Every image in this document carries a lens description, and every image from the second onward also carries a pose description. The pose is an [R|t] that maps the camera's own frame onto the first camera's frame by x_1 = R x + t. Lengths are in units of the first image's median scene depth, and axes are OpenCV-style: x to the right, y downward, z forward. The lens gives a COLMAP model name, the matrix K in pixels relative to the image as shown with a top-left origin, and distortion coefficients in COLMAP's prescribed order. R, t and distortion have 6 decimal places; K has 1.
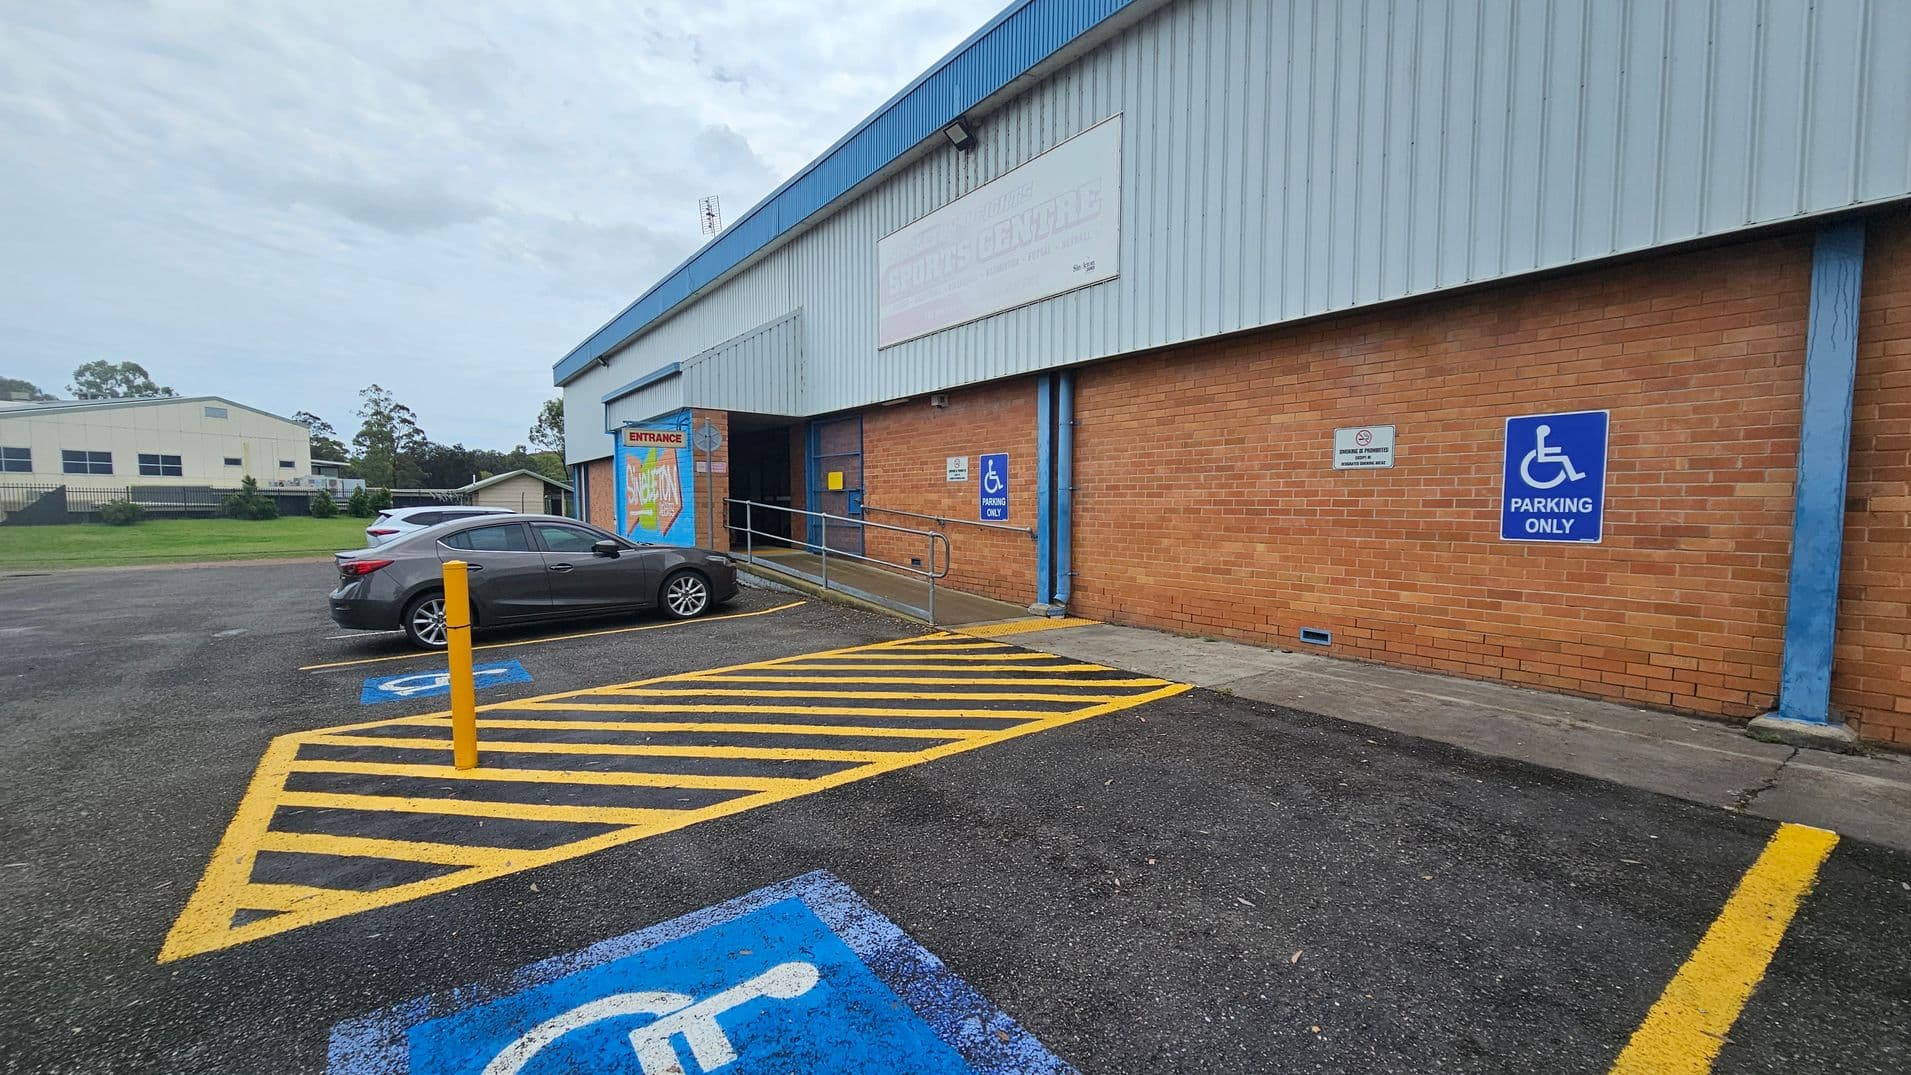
lens RADIAL K [[786.1, 0, 952.8], [0, 786.1, 564.2], [0, 0, 1]] dist [-0.003210, -0.000633]
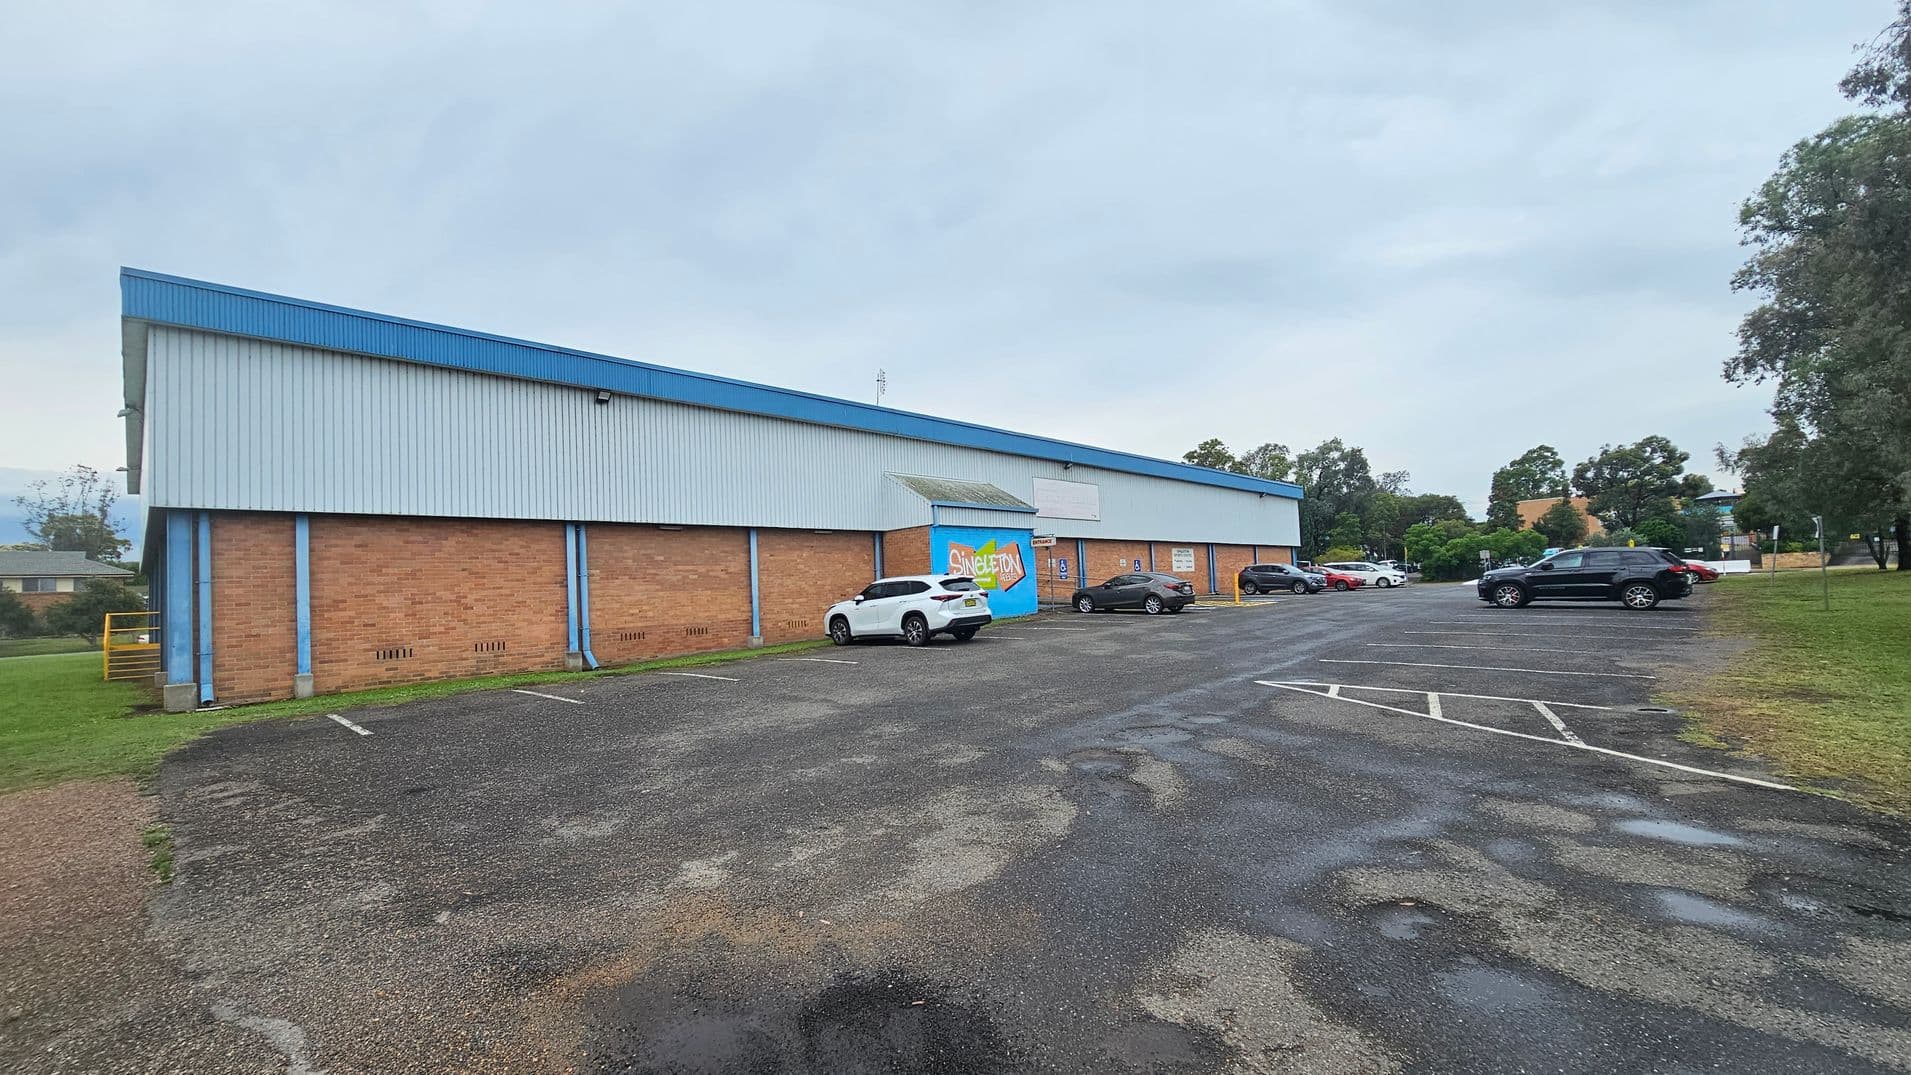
lens RADIAL K [[786.1, 0, 952.8], [0, 786.1, 564.2], [0, 0, 1]] dist [-0.003210, -0.000633]
pose [[-0.182391, 0.041878, 0.982334, -2.608005], [0.120548, 0.992507, -0.019929, -0.094066], [-0.975808, 0.114784, -0.186072, 1.761049]]
